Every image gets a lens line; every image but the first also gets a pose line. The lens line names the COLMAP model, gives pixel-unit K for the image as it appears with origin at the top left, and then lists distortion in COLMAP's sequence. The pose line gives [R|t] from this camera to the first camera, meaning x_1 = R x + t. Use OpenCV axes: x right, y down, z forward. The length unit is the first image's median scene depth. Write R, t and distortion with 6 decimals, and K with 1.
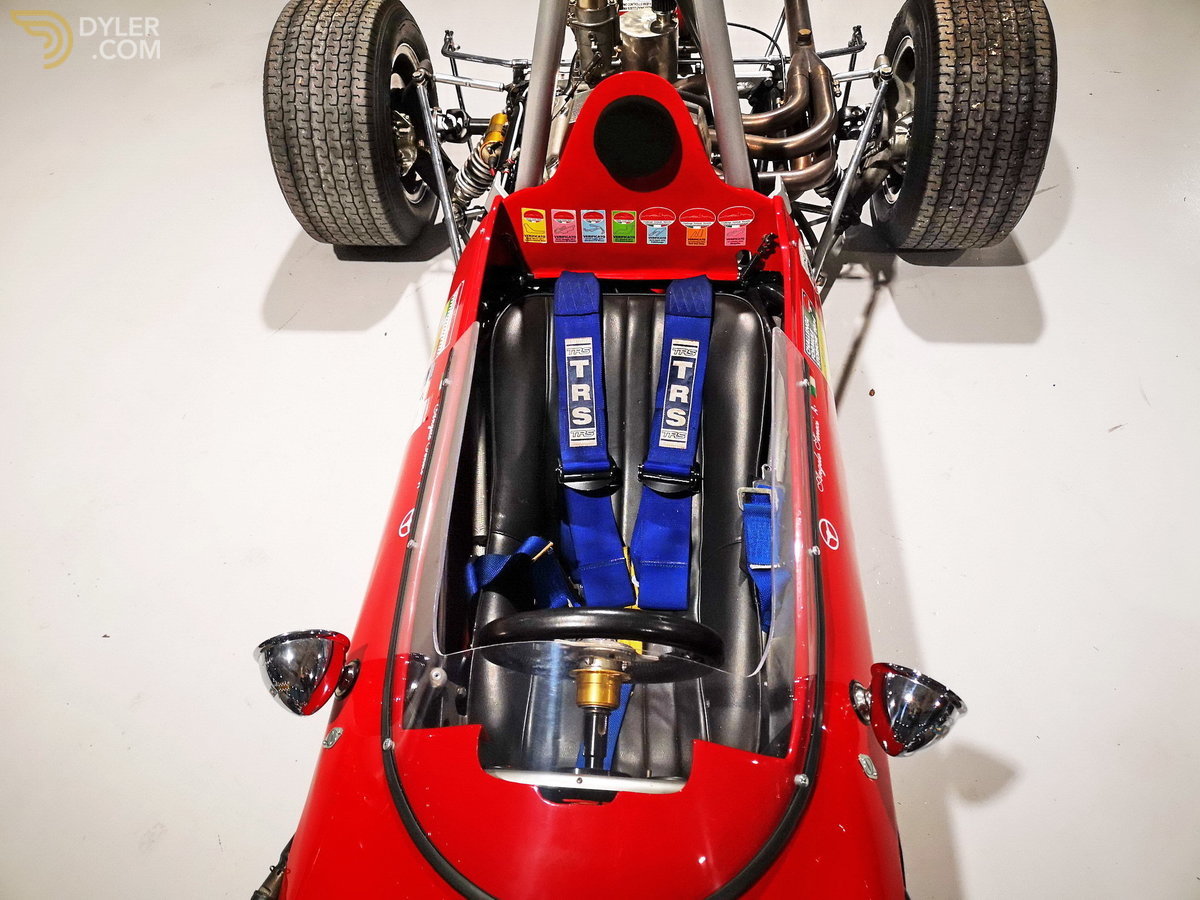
lens RADIAL K [[940.1, 0, 598.7], [0, 940.1, 444.0], [0, 0, 1]] dist [0.047145, -0.007398]
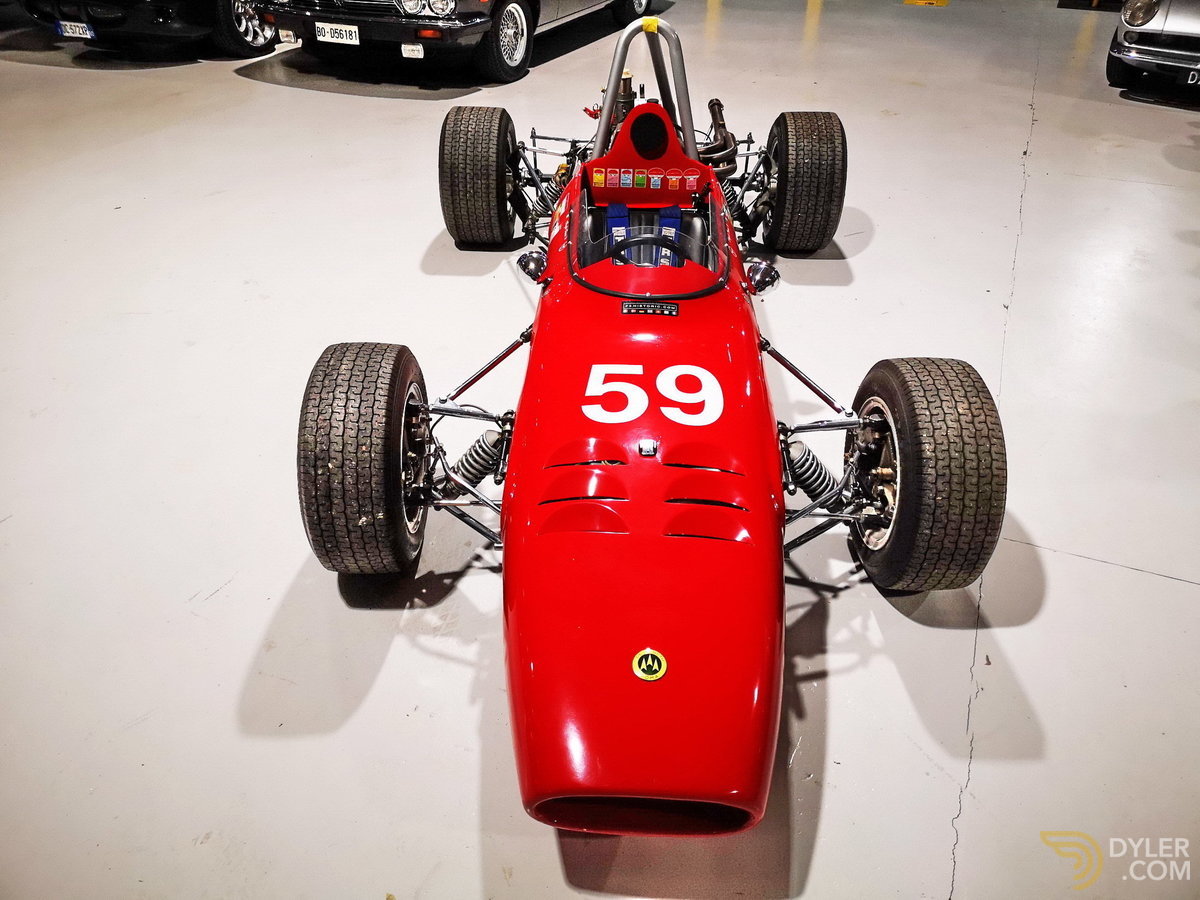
lens RADIAL K [[940.1, 0, 598.1], [0, 940.1, 457.0], [0, 0, 1]] dist [0.047145, -0.007398]
pose [[0.997826, 0.024798, 0.061059, -0.185688], [-0.010270, 0.973696, -0.227619, 0.882086], [-0.065097, 0.226497, 0.971834, -0.953744]]
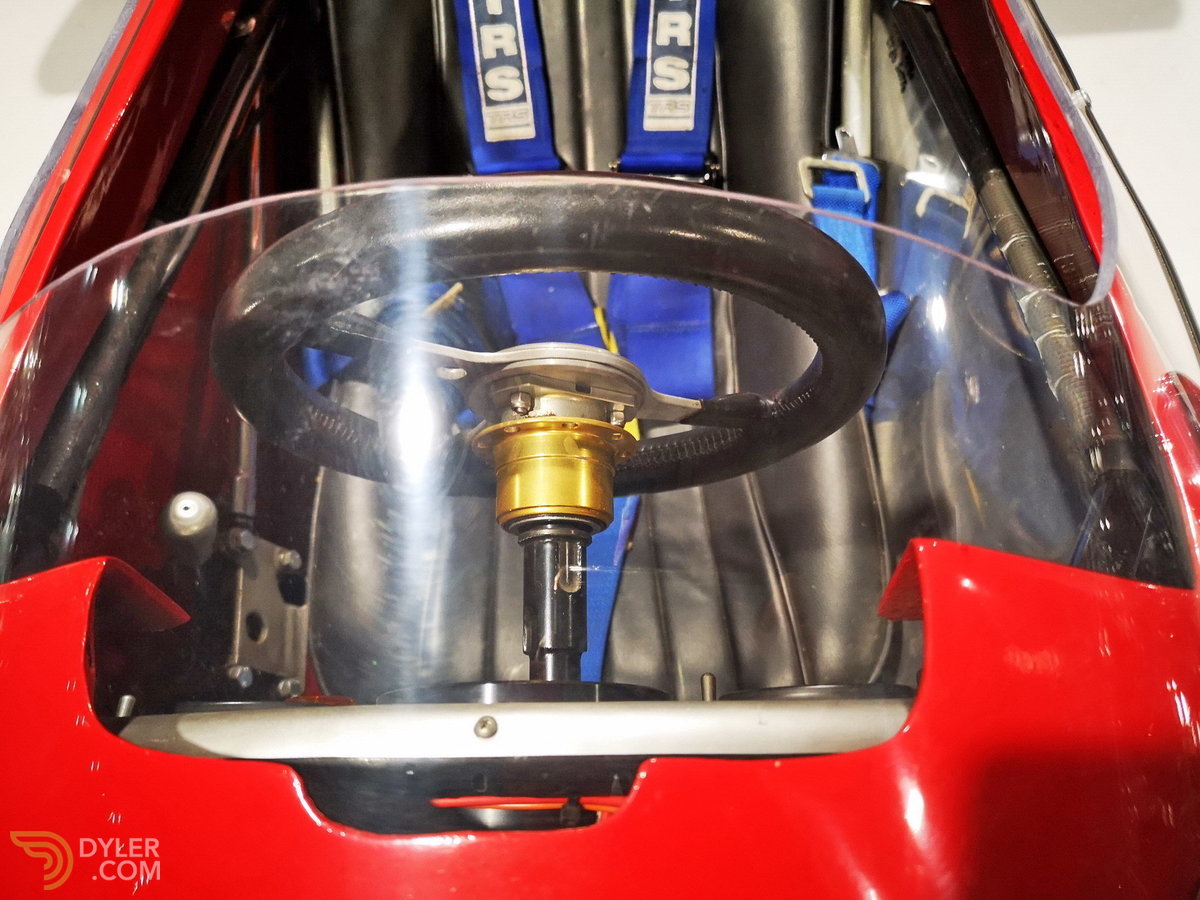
lens RADIAL K [[940.1, 0, 601.9], [0, 940.1, 449.3], [0, 0, 1]] dist [0.047145, -0.007398]
pose [[0.996635, -0.073963, 0.035342, 0.004268], [0.070903, 0.994177, 0.081145, 0.146018], [-0.041138, -0.078366, 0.996076, 0.417542]]
